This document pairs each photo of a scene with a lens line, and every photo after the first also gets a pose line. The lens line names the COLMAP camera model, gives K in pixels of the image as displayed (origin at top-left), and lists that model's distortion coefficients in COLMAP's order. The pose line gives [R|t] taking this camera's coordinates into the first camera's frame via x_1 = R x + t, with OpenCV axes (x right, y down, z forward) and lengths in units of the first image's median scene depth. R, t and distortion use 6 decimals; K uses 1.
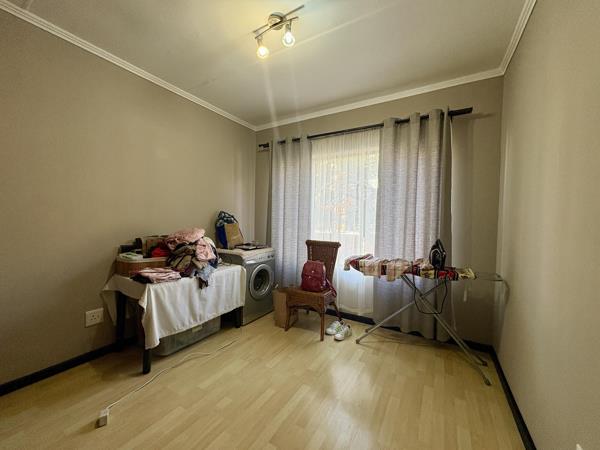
lens RADIAL K [[237.4, 0, 301.4], [0, 237.4, 225.0], [0, 0, 1]] dist [-0.000852, 0.000217]
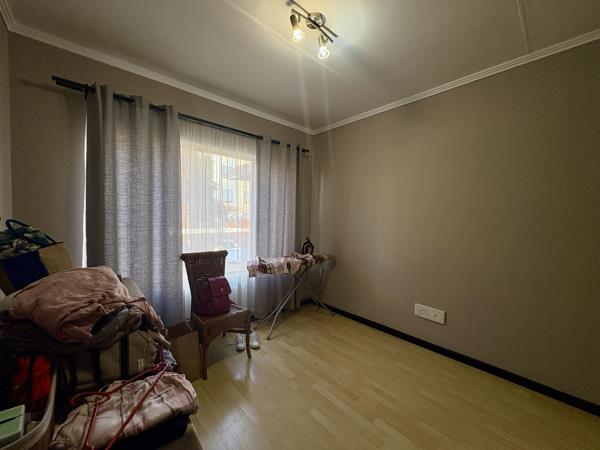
lens RADIAL K [[237.4, 0, 301.1], [0, 237.4, 226.1], [0, 0, 1]] dist [-0.000852, 0.000217]
pose [[0.292152, -0.052177, 0.954947, -0.727613], [0.015626, 0.998638, 0.049783, -0.071348], [-0.956244, 0.000378, 0.292570, 0.542241]]
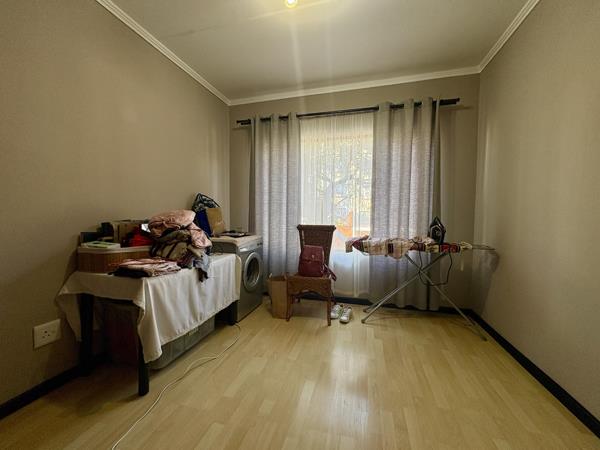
lens RADIAL K [[237.4, 0, 299.9], [0, 237.4, 225.3], [0, 0, 1]] dist [-0.000852, 0.000217]
pose [[0.963406, -0.023489, 0.267017, -0.282974], [0.018601, 0.999610, 0.020822, 0.056983], [-0.267401, -0.015093, 0.963467, 0.106014]]
